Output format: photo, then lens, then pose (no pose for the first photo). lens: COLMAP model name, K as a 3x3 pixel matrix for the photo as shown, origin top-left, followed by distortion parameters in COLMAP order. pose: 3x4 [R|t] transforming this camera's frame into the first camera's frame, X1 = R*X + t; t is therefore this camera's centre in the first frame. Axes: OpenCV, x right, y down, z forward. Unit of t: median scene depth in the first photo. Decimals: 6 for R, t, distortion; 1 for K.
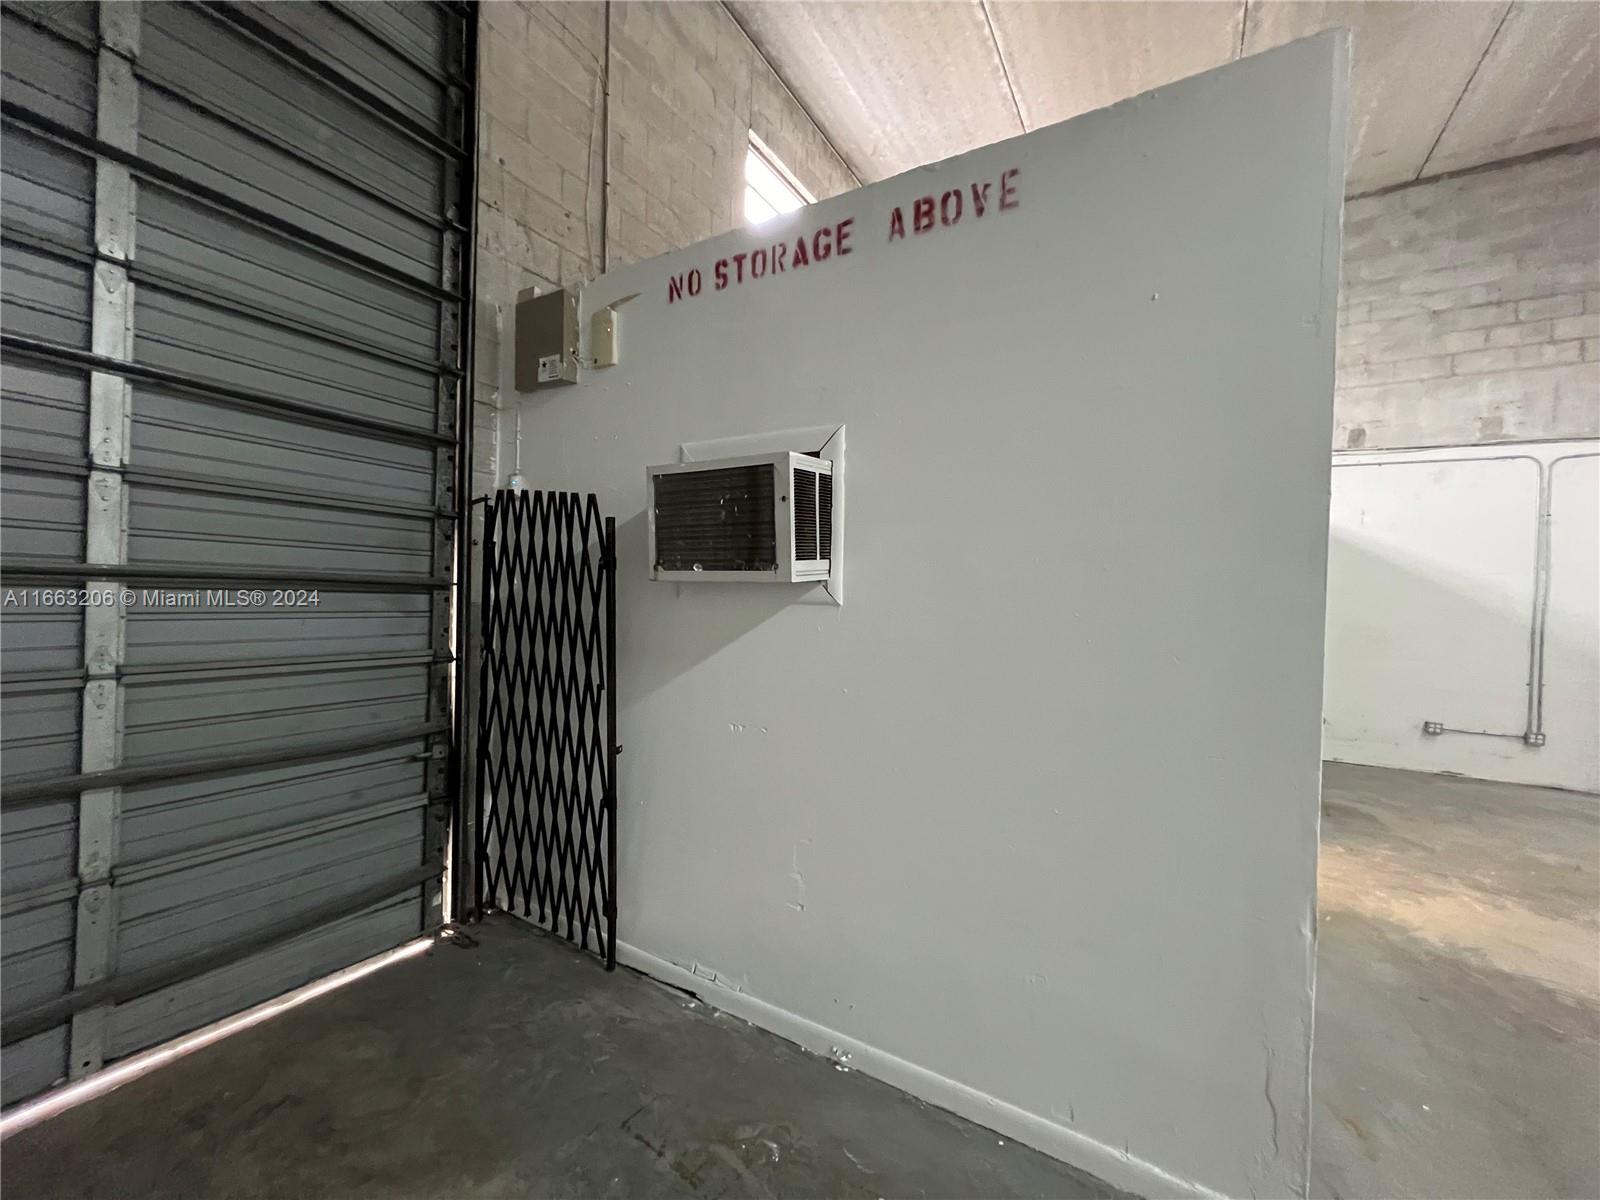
lens RADIAL K [[641.2, 0, 800.0], [0, 641.2, 600.0], [0, 0, 1]] dist [0.000641, 0.000083]
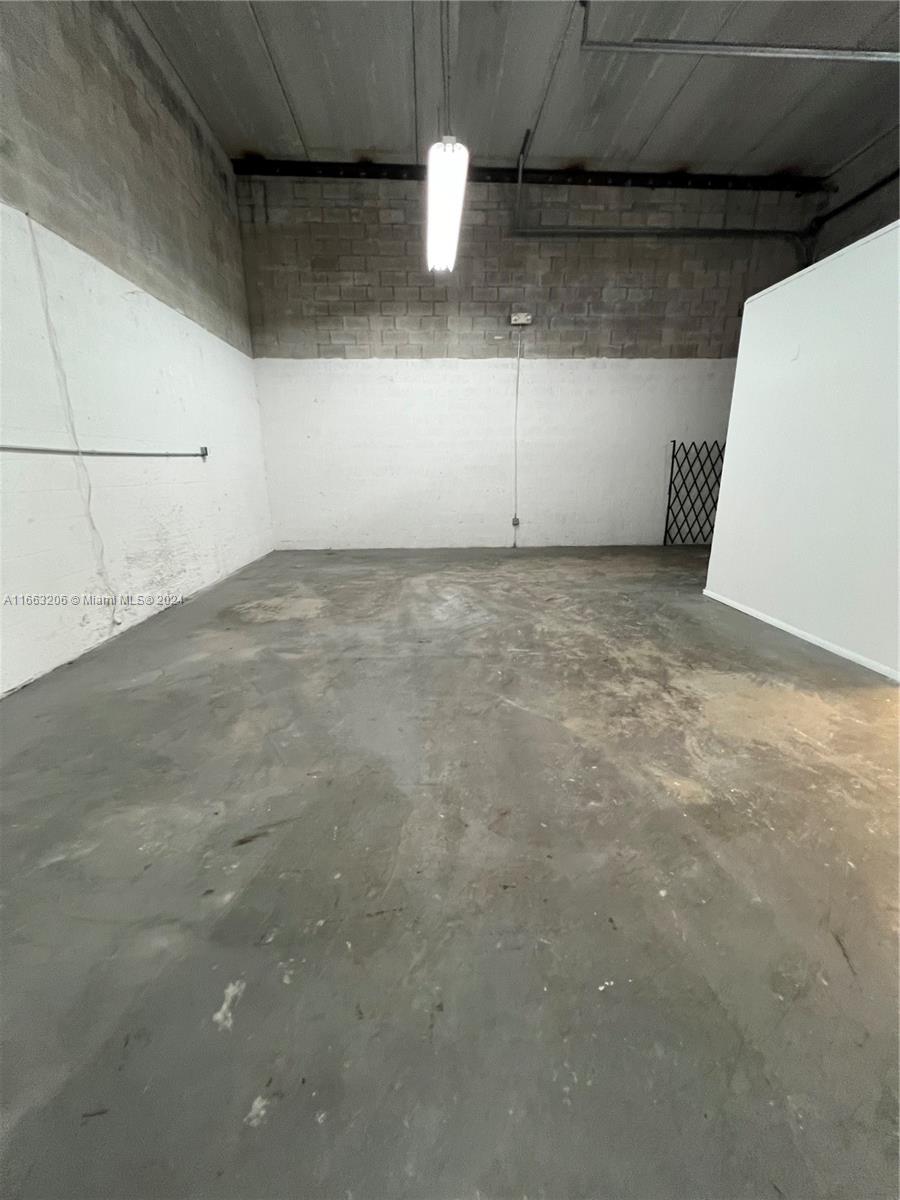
lens RADIAL K [[481.1, 0, 450.0], [0, 481.1, 600.0], [0, 0, 1]] dist [0.001019, 0.000091]
pose [[-0.831867, 0.128943, -0.539788, 1.893569], [-0.019832, 0.965107, 0.261105, 0.086920], [0.554621, 0.227910, -0.800283, 1.246251]]
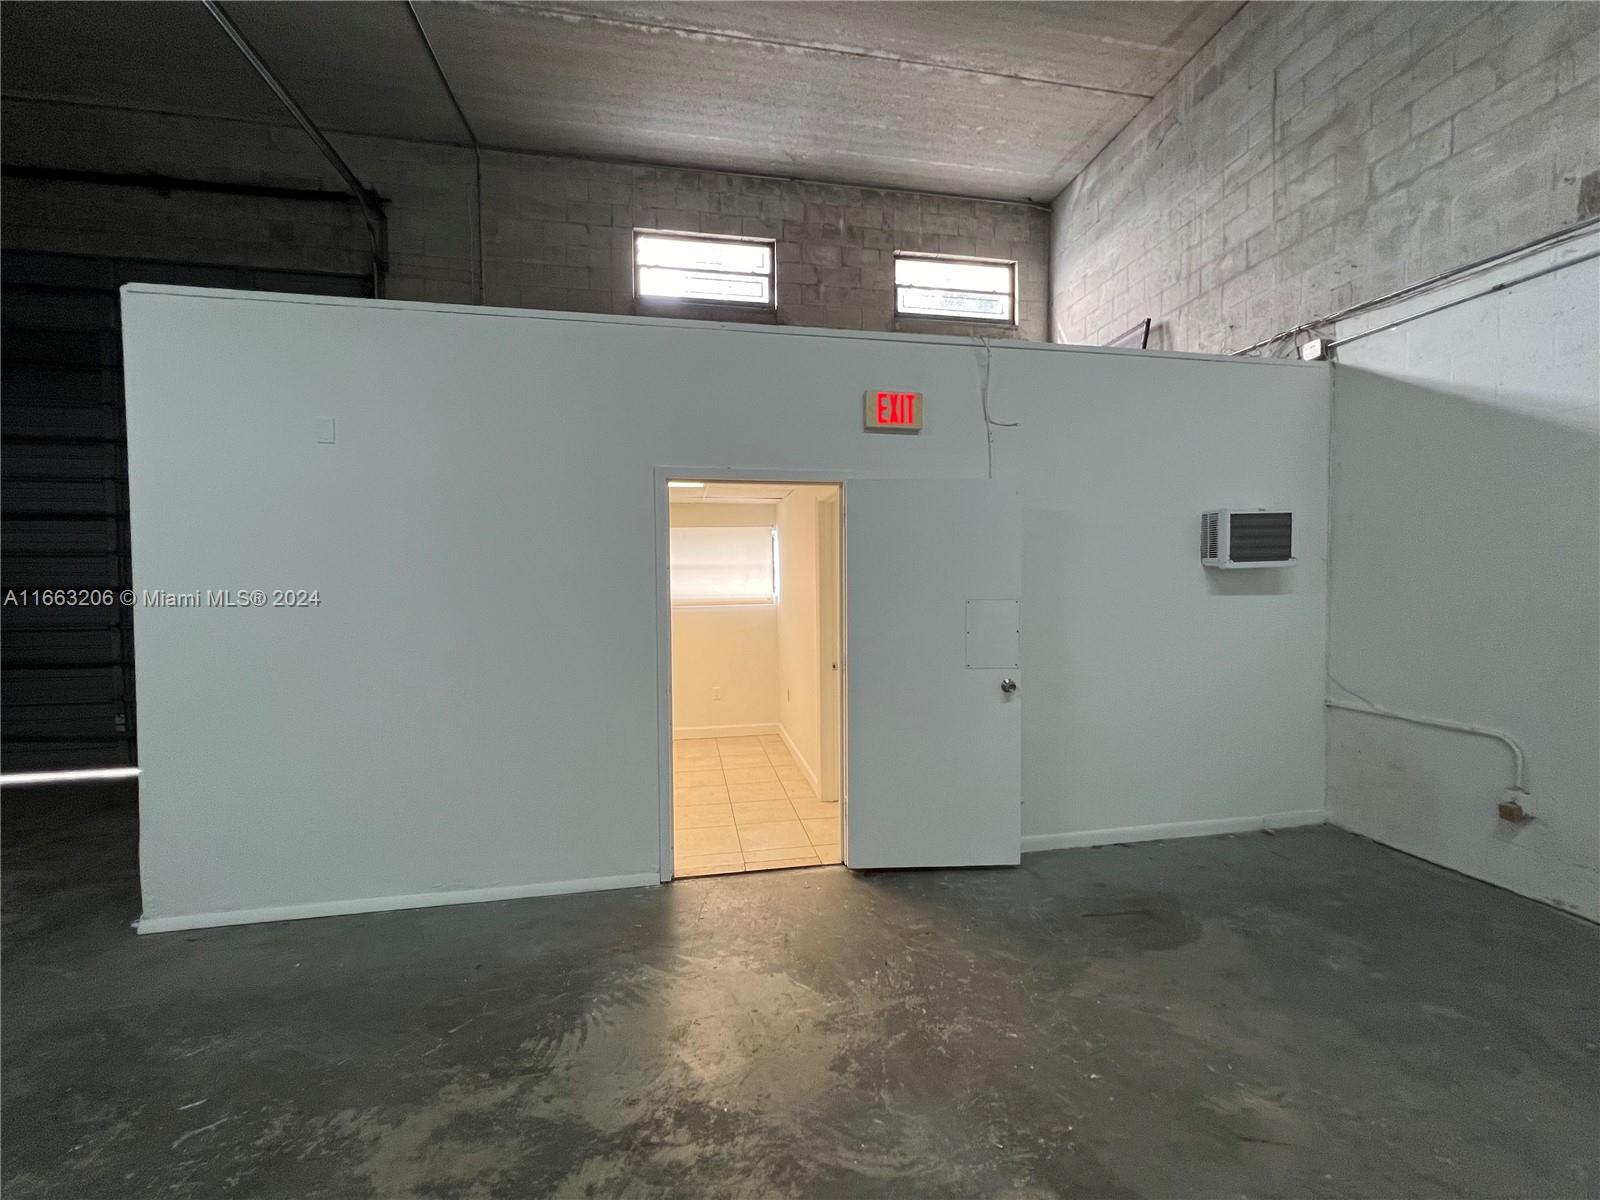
lens RADIAL K [[641.2, 0, 800.0], [0, 641.2, 600.0], [0, 0, 1]] dist [0.000641, 0.000083]
pose [[0.660552, -0.010118, -0.750712, 1.571396], [0.016713, 0.999860, 0.001230, 0.034380], [0.750594, -0.013359, 0.660629, 0.543579]]
